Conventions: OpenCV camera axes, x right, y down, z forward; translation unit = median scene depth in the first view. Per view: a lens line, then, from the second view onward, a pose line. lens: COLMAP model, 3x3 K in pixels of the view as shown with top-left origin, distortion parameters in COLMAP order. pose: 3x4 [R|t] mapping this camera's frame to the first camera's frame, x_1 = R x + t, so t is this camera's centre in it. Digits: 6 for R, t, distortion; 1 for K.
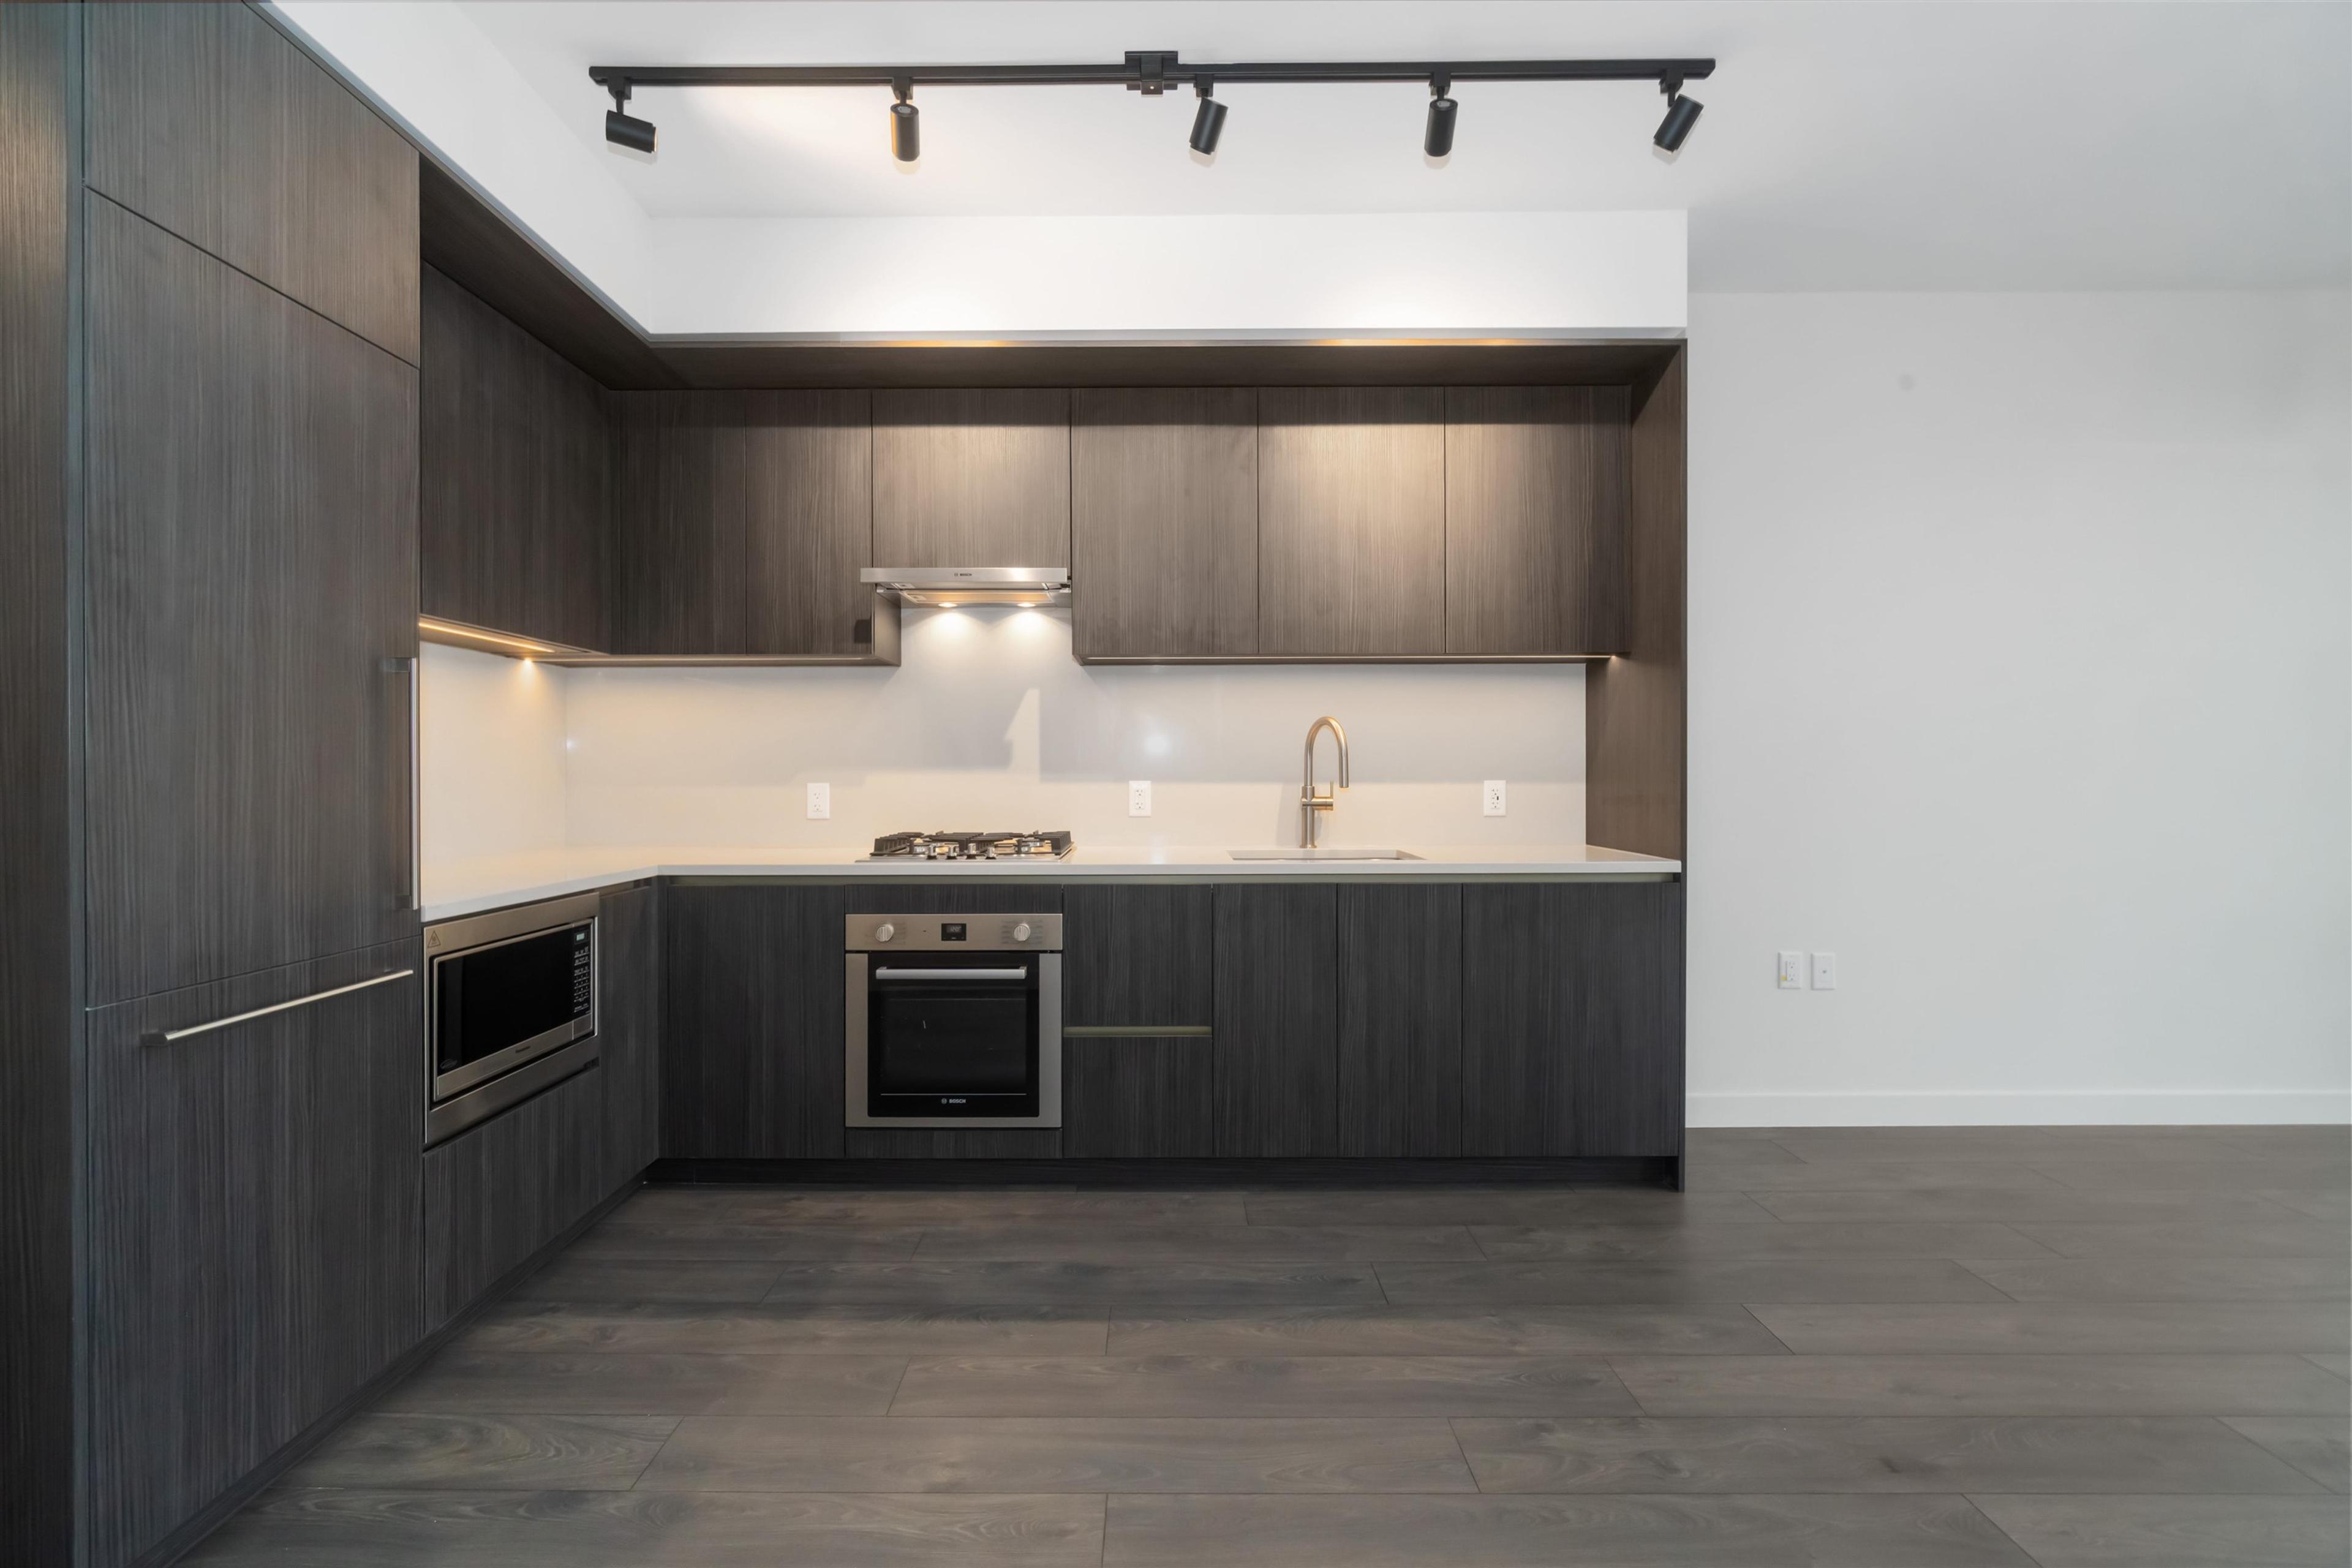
lens RADIAL K [[1018.7, 0, 1155.2], [0, 1018.7, 779.9], [0, 0, 1]] dist [-0.008689, 0.000006]
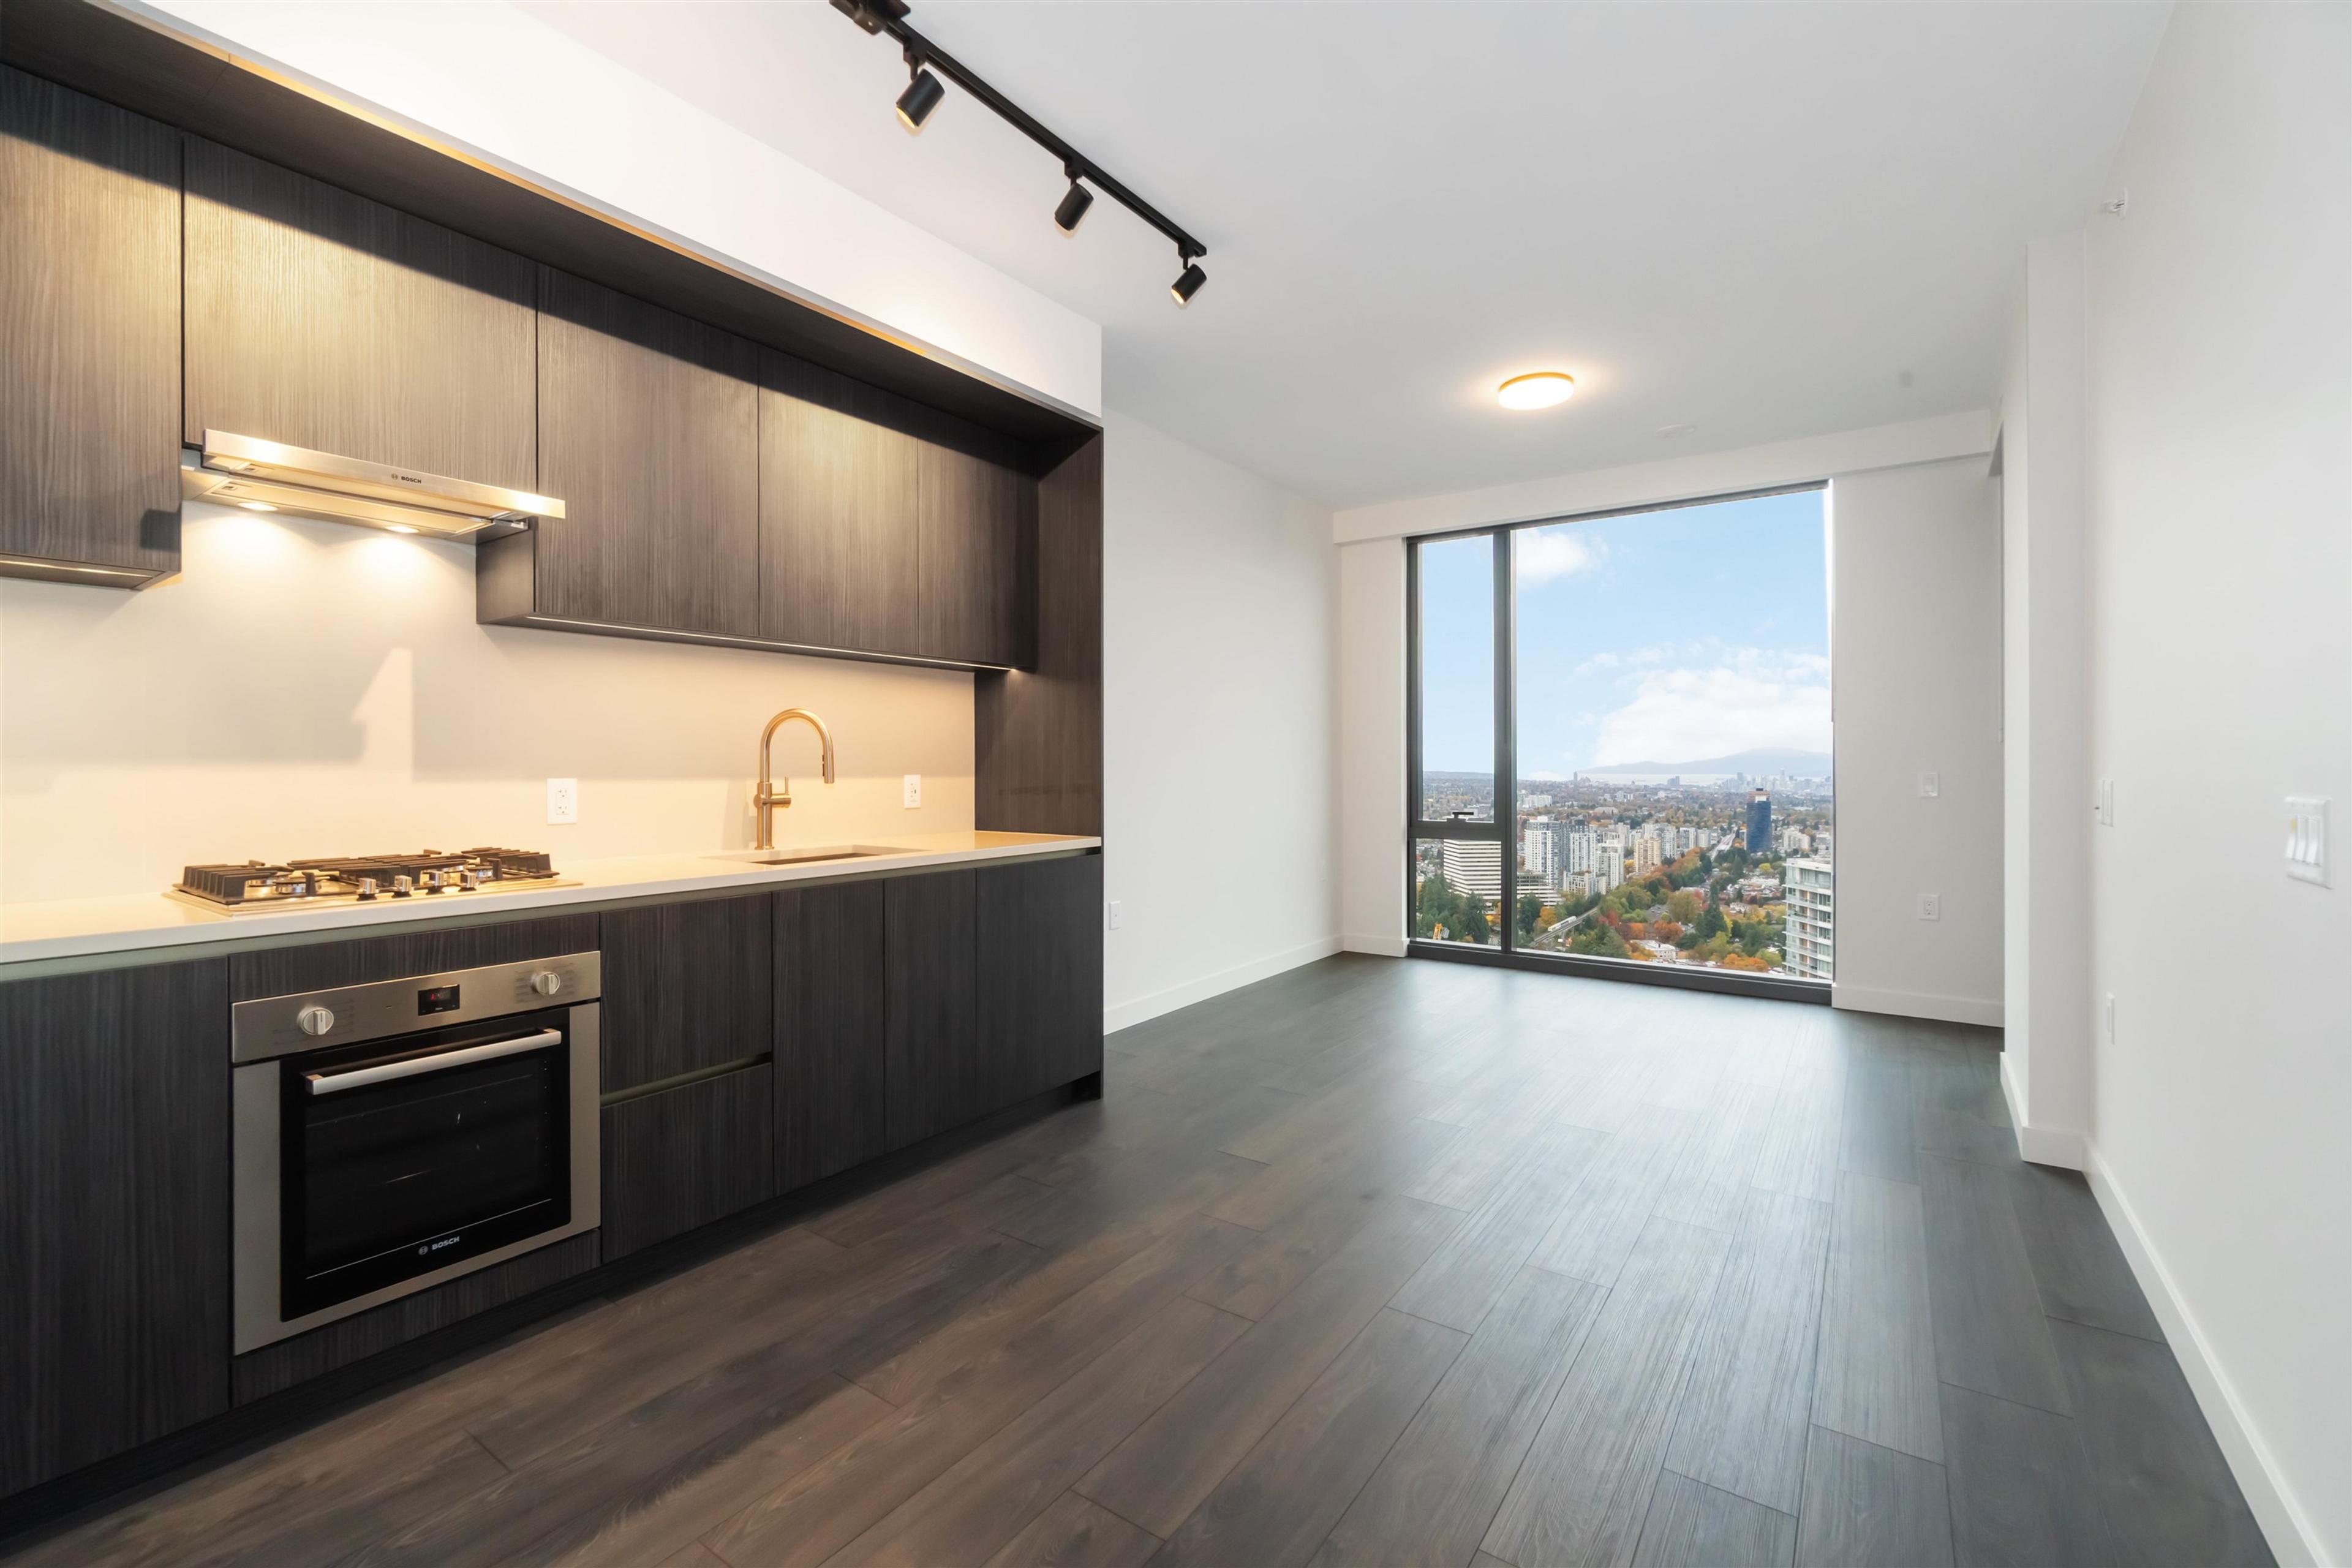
lens RADIAL K [[1016.9, 0, 1163.6], [0, 1016.9, 773.0], [0, 0, 1]] dist [-0.007877, 0.000416]
pose [[0.574218, -0.004652, 0.818689, -0.475946], [0.007133, 0.999974, 0.000679, -0.000771], [-0.818671, 0.005450, 0.574236, 0.204372]]
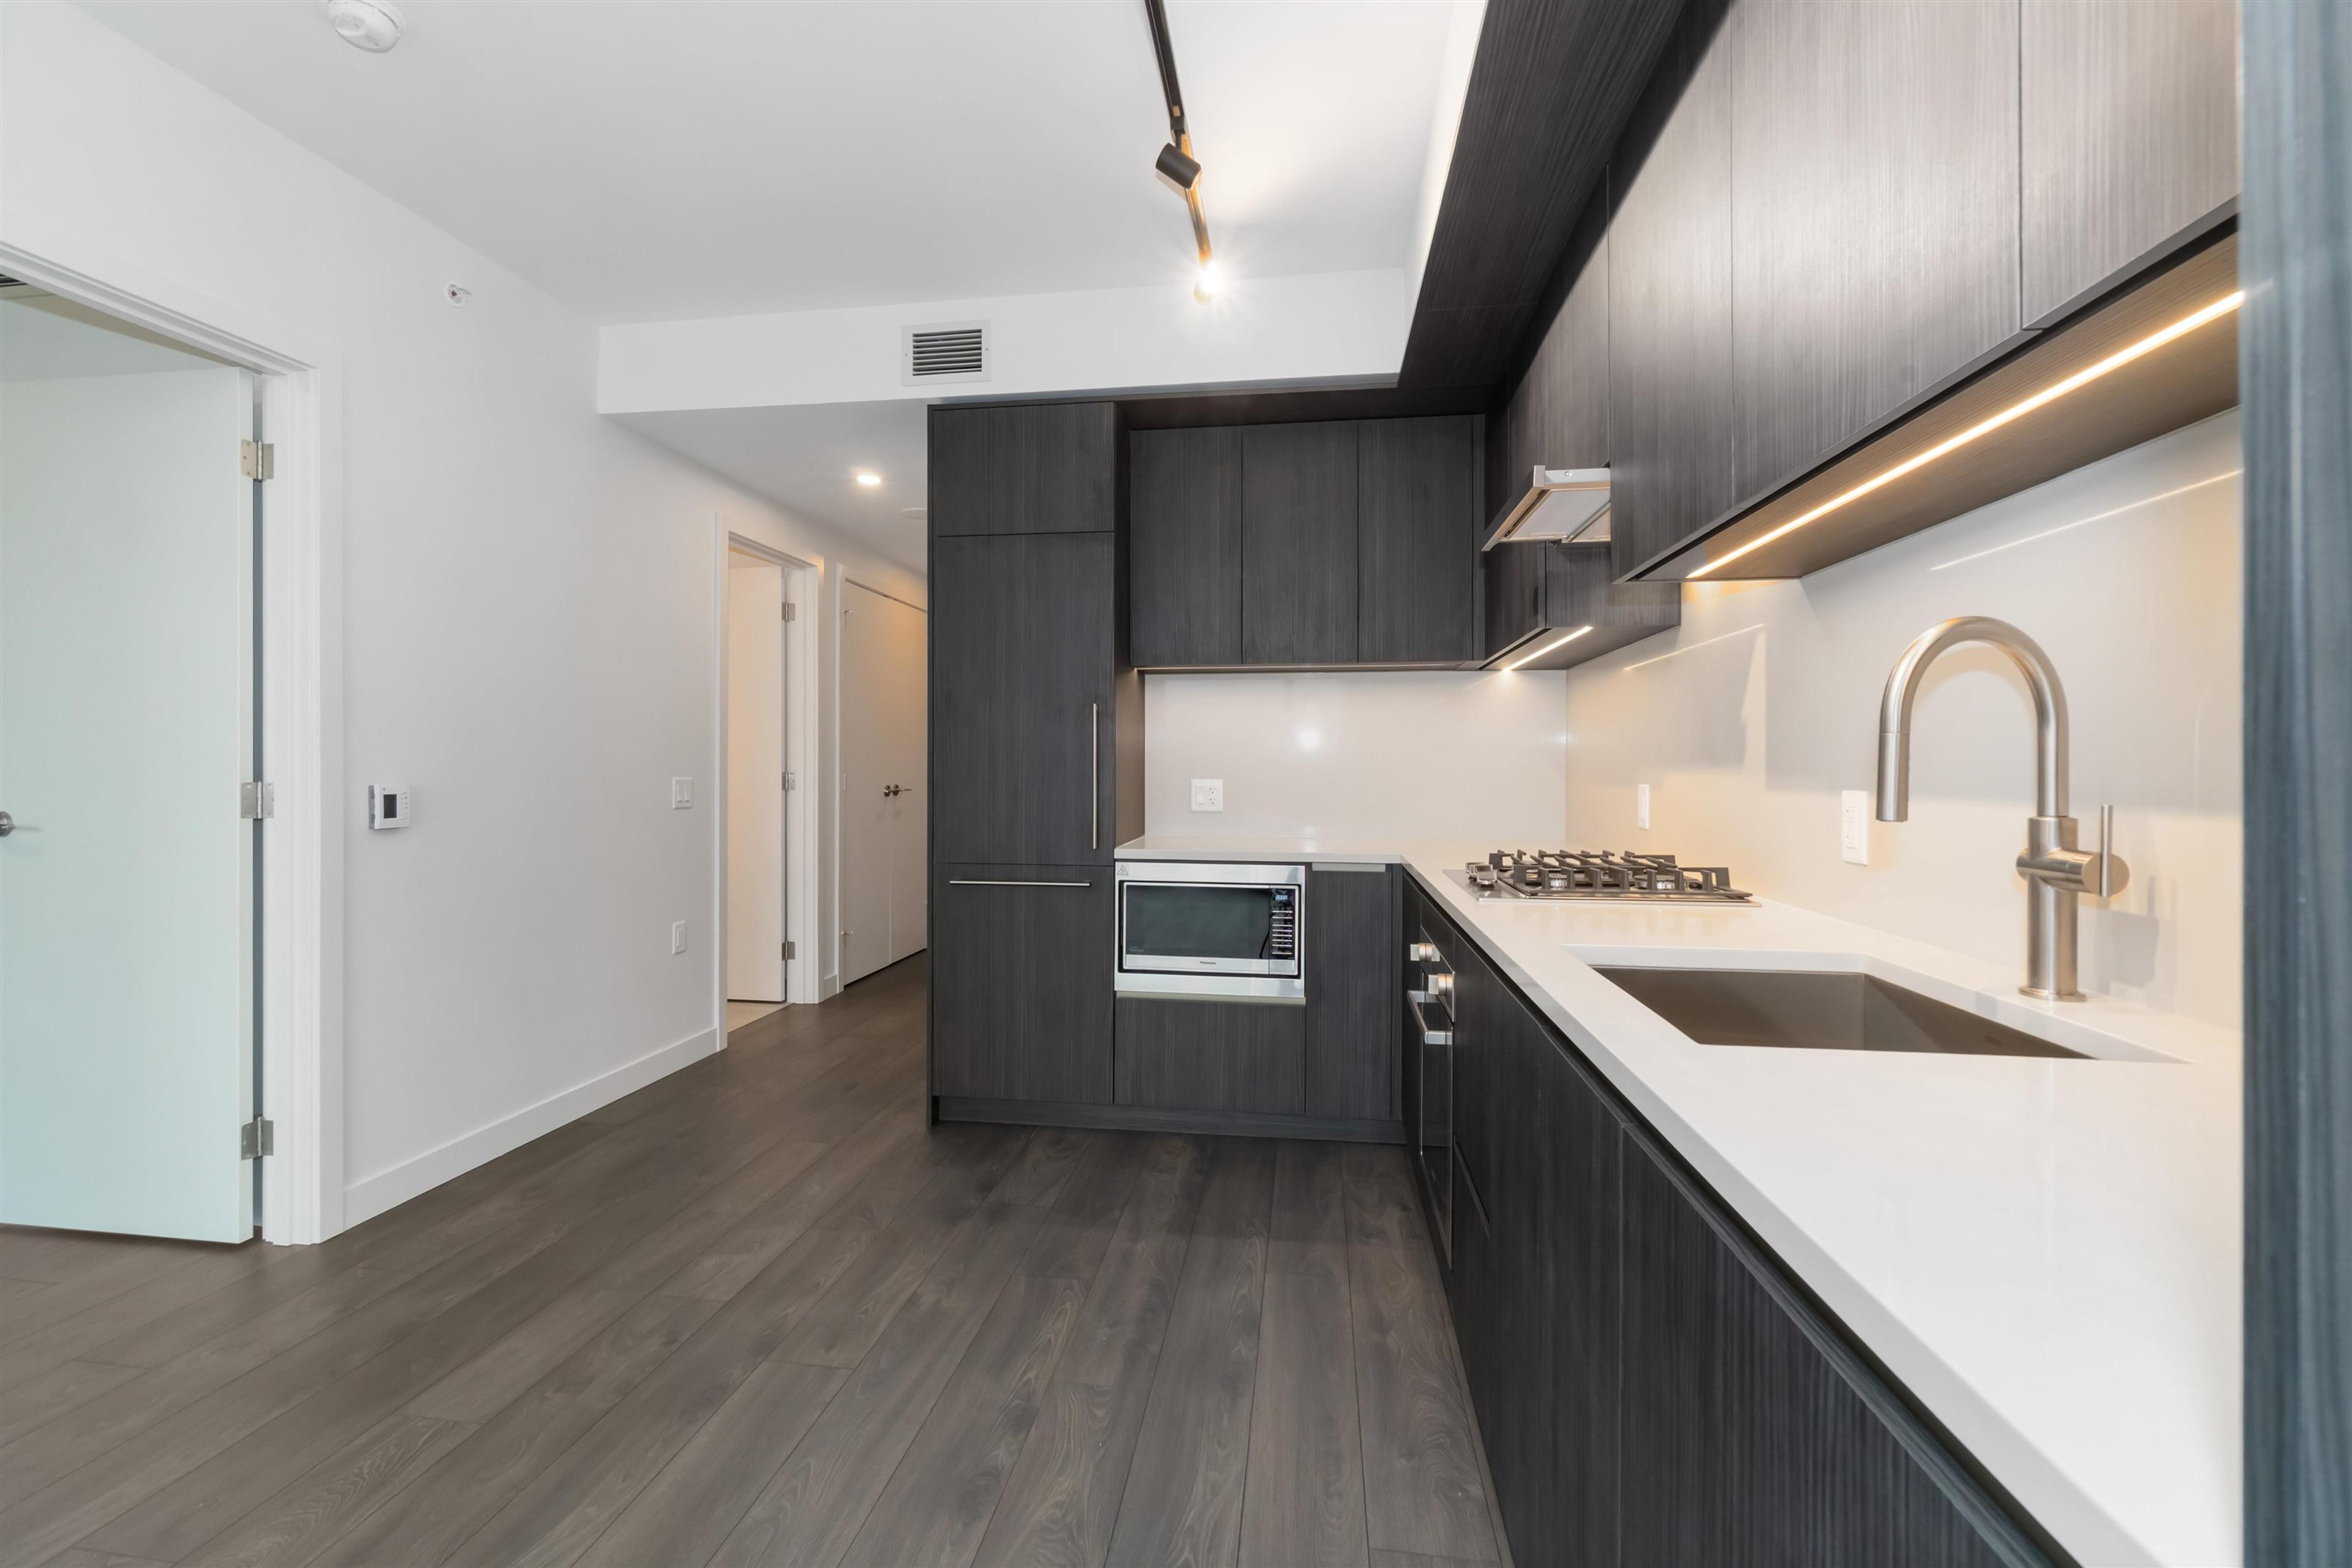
lens RADIAL K [[1018.7, 0, 1155.2], [0, 1018.7, 779.9], [0, 0, 1]] dist [-0.008689, 0.000006]
pose [[-0.151869, 0.013235, -0.988312, 0.638218], [-0.008558, 0.999855, 0.014704, -0.011136], [0.988364, 0.010691, -0.151733, 0.900914]]
